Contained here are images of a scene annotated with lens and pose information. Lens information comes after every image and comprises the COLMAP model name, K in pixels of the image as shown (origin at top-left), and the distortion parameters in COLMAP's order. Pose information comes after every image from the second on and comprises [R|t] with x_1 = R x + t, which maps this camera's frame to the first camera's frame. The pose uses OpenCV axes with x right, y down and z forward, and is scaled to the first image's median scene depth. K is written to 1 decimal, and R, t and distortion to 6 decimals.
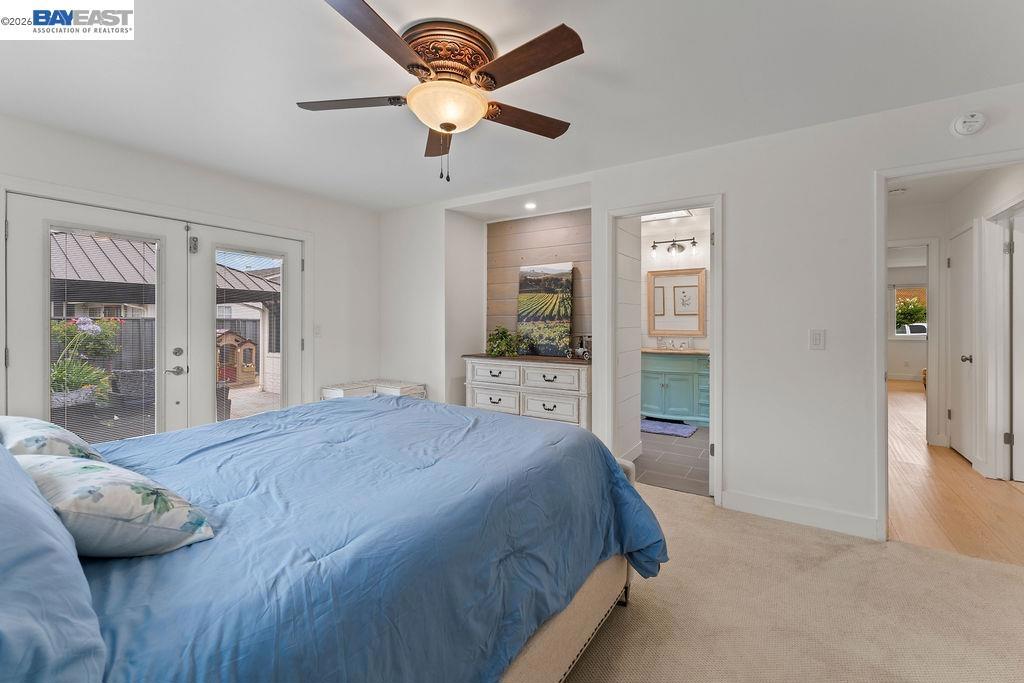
lens RADIAL K [[419.6, 0, 509.5], [0, 419.6, 327.4], [0, 0, 1]] dist [0.001568, -0.000249]
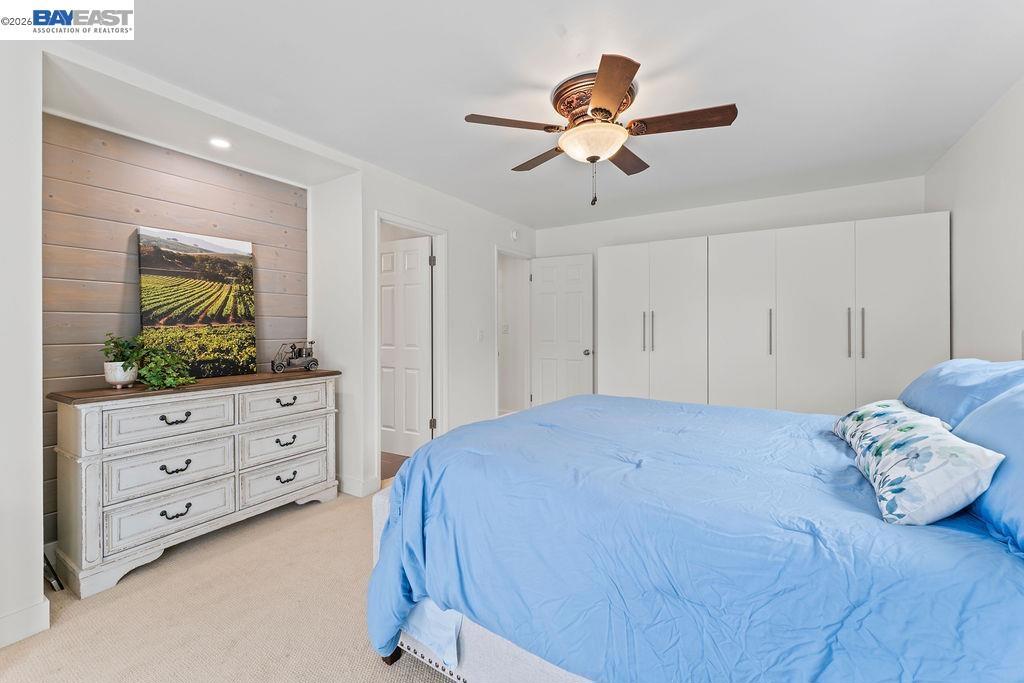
lens RADIAL K [[419.6, 0, 509.5], [0, 419.6, 327.4], [0, 0, 1]] dist [0.001568, -0.000249]
pose [[-0.014917, -0.005340, 0.999874, -0.576498], [0.013840, 0.999889, 0.005547, -0.006537], [-0.999793, 0.013921, -0.014842, 0.551211]]
